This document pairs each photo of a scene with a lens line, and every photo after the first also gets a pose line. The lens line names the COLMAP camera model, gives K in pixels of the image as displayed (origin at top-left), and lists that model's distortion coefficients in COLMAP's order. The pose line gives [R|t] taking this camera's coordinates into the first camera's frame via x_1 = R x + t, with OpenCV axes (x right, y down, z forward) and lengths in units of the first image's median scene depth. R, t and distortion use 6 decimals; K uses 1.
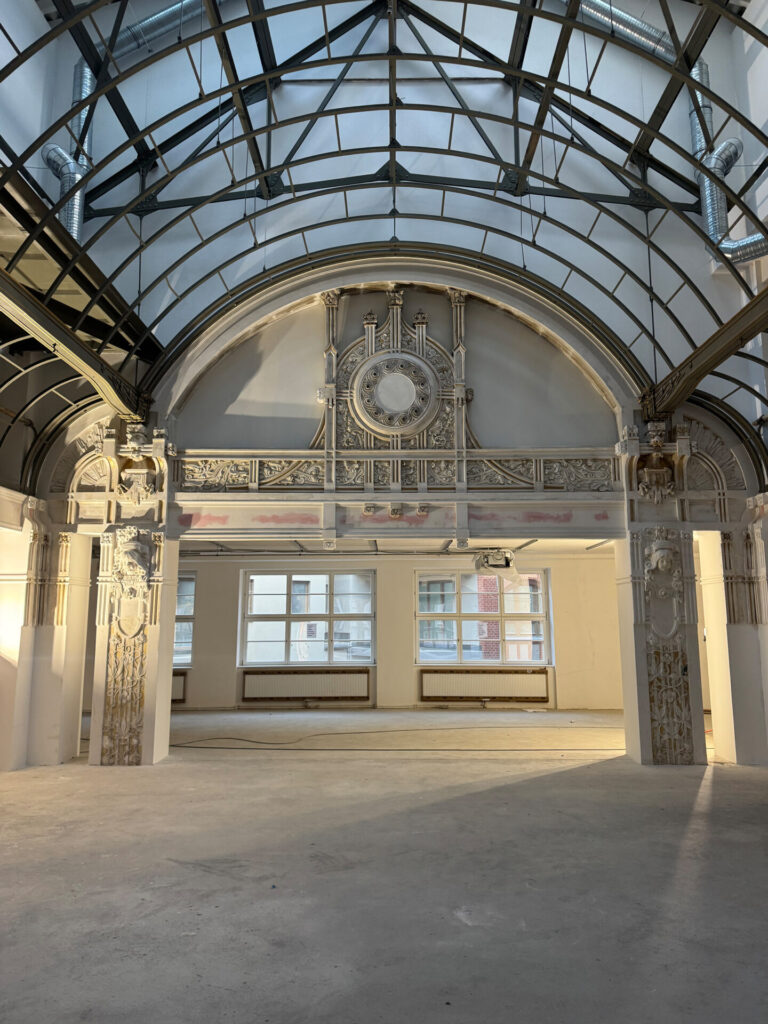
lens RADIAL K [[717.9, 0, 384.0], [0, 717.9, 512.0], [0, 0, 1]] dist [0.183238, -0.351049]
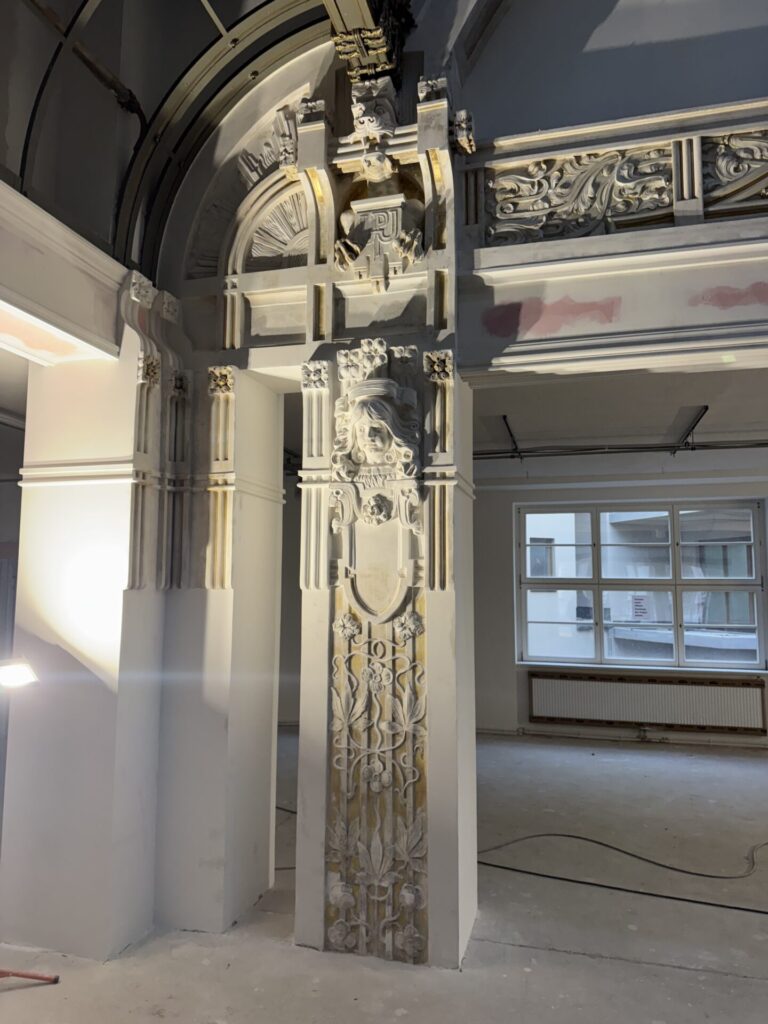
lens RADIAL K [[717.9, 0, 384.0], [0, 717.9, 512.0], [0, 0, 1]] dist [0.183238, -0.351049]
pose [[0.969548, -0.021837, -0.243924, -0.244817], [0.031568, 0.998851, 0.036058, 0.097100], [0.242857, -0.042660, 0.969124, 0.614833]]
